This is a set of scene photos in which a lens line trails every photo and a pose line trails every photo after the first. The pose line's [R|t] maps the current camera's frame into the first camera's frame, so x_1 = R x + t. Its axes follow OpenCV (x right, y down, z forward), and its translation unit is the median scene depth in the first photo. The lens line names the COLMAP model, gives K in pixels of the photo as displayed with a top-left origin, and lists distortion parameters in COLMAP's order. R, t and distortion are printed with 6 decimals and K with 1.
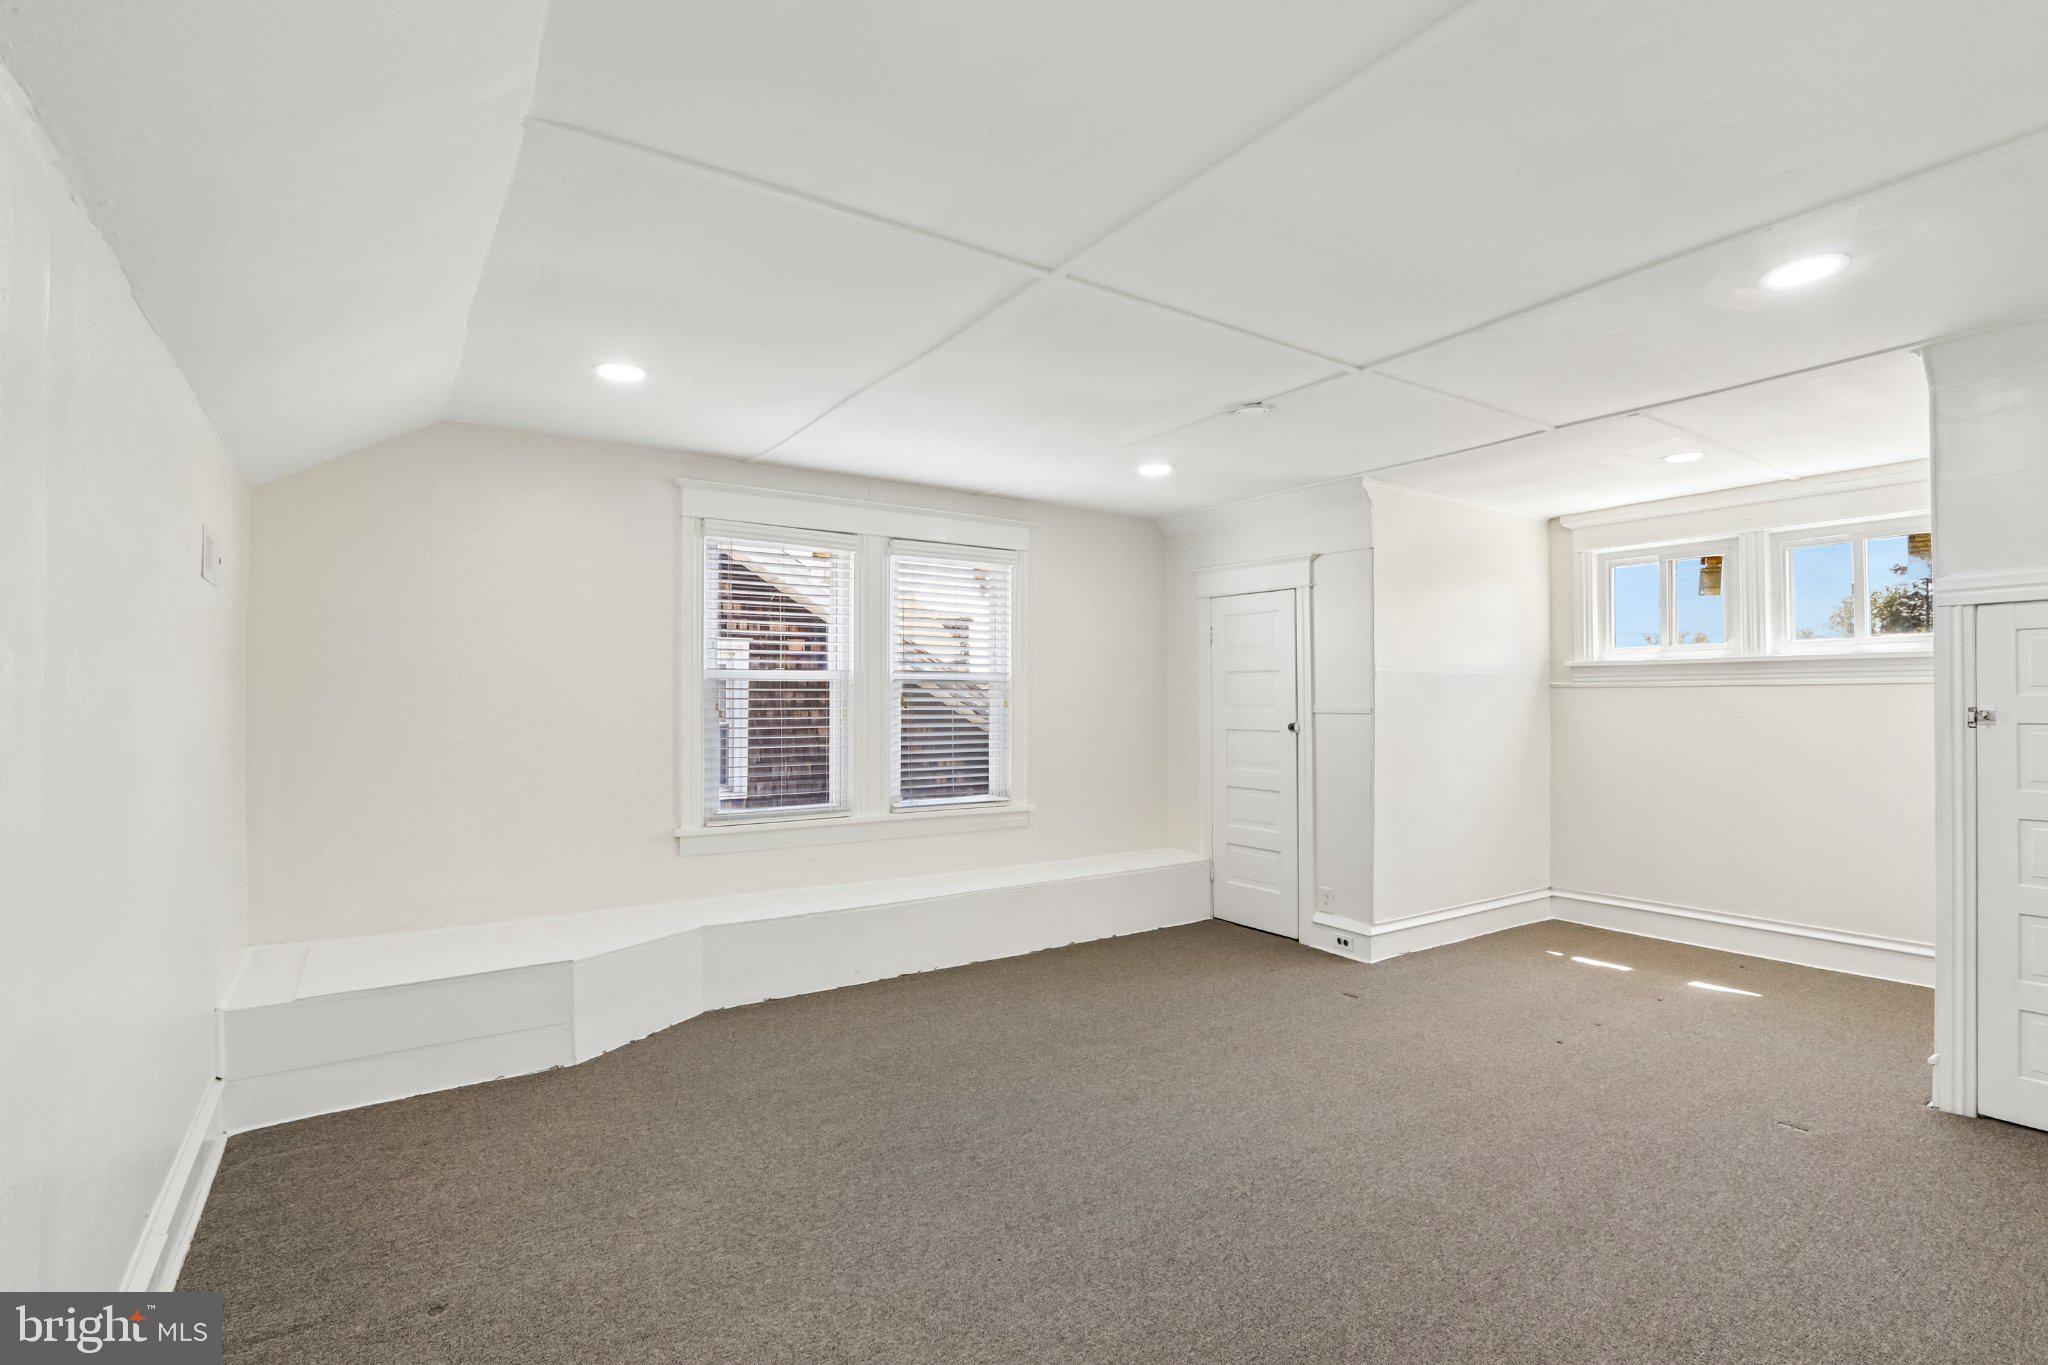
lens RADIAL K [[945.9, 0, 1015.4], [0, 945.9, 690.9], [0, 0, 1]] dist [-0.020765, 0.004784]
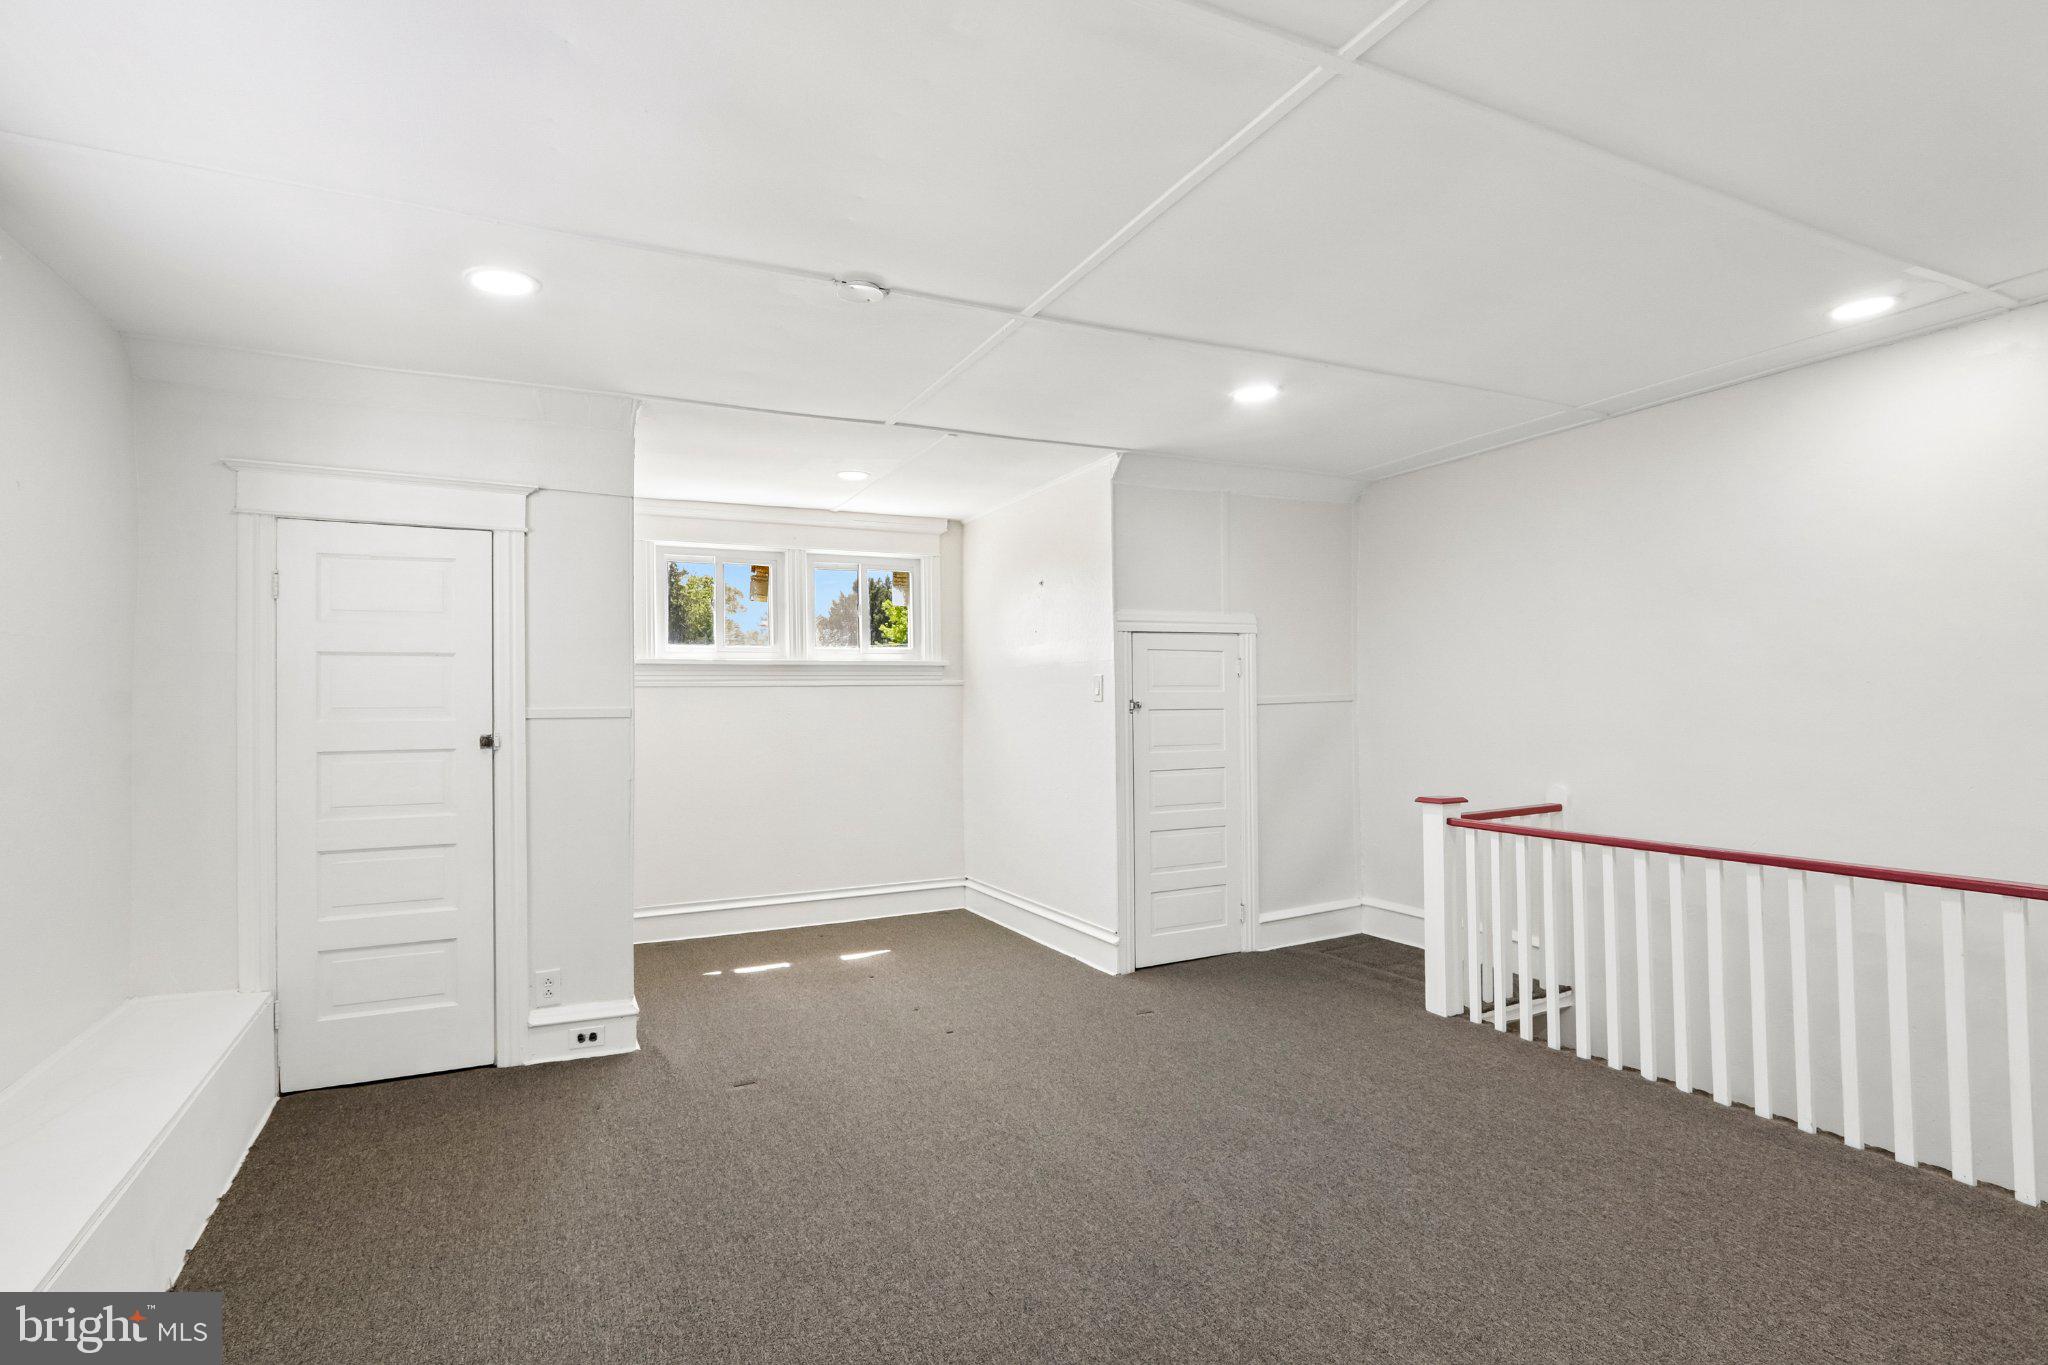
lens RADIAL K [[985.2, 0, 1026.4], [0, 985.2, 695.0], [0, 0, 1]] dist [-0.020493, 0.015536]
pose [[0.143833, 0.002084, 0.989600, -0.342845], [0.000536, 0.999997, -0.002184, 0.007781], [-0.989602, 0.000845, 0.143831, 0.561595]]
